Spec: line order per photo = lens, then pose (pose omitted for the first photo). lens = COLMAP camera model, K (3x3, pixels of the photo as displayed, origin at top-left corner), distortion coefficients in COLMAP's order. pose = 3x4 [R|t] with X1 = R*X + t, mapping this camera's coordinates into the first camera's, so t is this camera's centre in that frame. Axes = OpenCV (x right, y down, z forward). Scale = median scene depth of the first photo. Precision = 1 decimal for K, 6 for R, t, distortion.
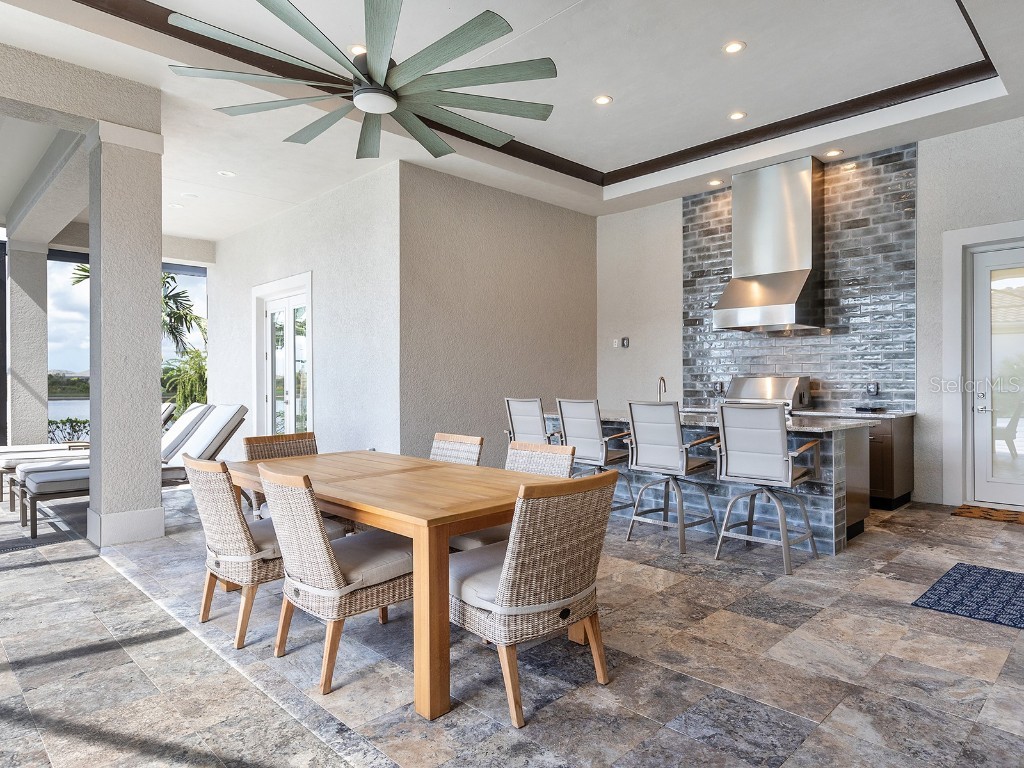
lens RADIAL K [[628.6, 0, 517.5], [0, 628.6, 382.5], [0, 0, 1]] dist [-0.003224, 0.000486]
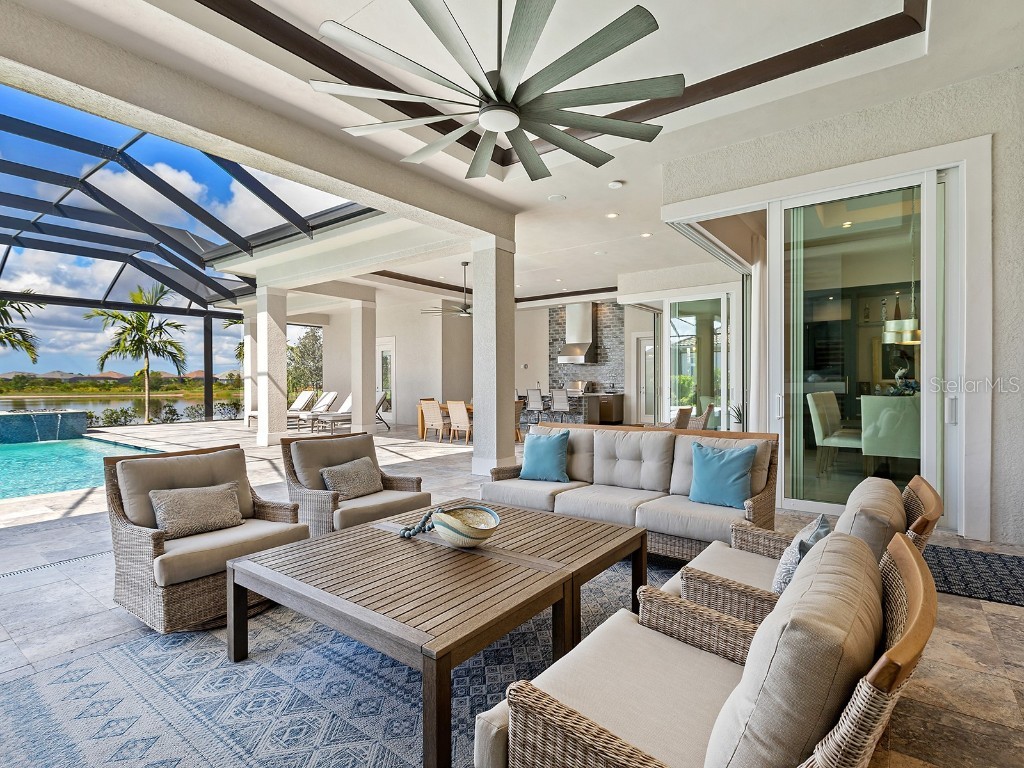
lens RADIAL K [[537.7, 0, 513.9], [0, 537.7, 384.3], [0, 0, 1]] dist [0.002890, 0.000193]
pose [[0.989786, -0.001466, 0.142551, -0.220911], [0.000957, 0.999993, 0.003640, -0.004226], [-0.142556, -0.003466, 0.989781, -1.351220]]
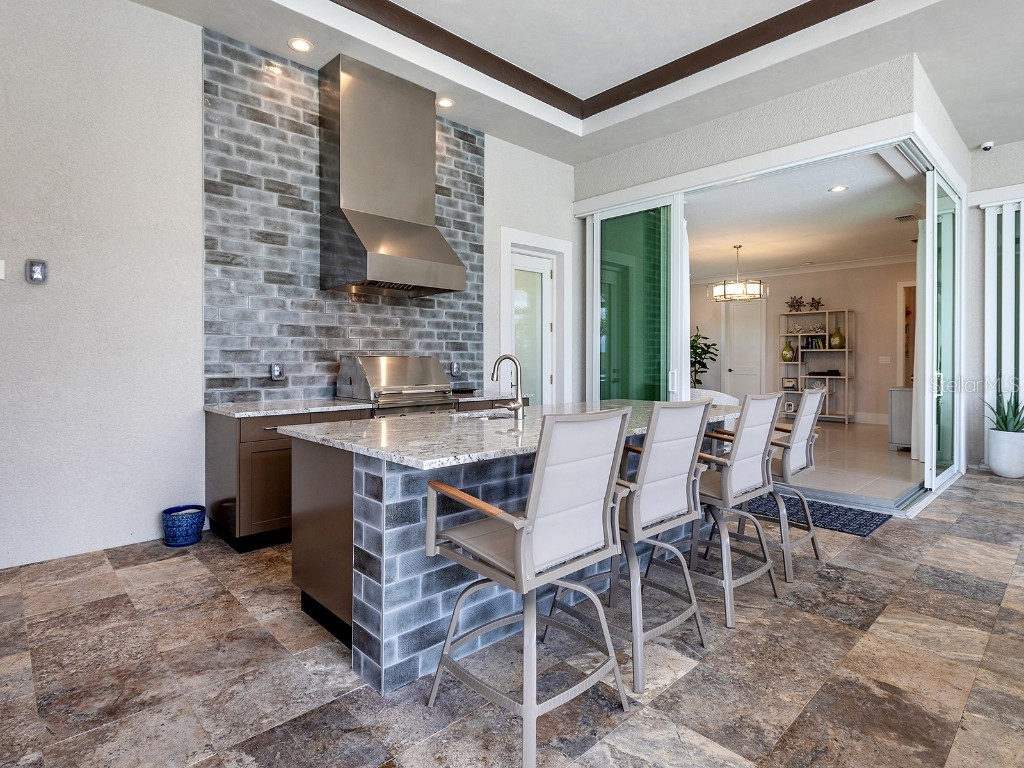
lens RADIAL K [[537.7, 0, 536.6], [0, 537.7, 358.8], [0, 0, 1]] dist [0.002890, 0.000193]
pose [[0.007831, -0.006069, 0.999951, -0.258324], [-0.003530, 0.999975, 0.006097, -0.010389], [-0.999963, -0.003577, 0.007810, 0.873271]]
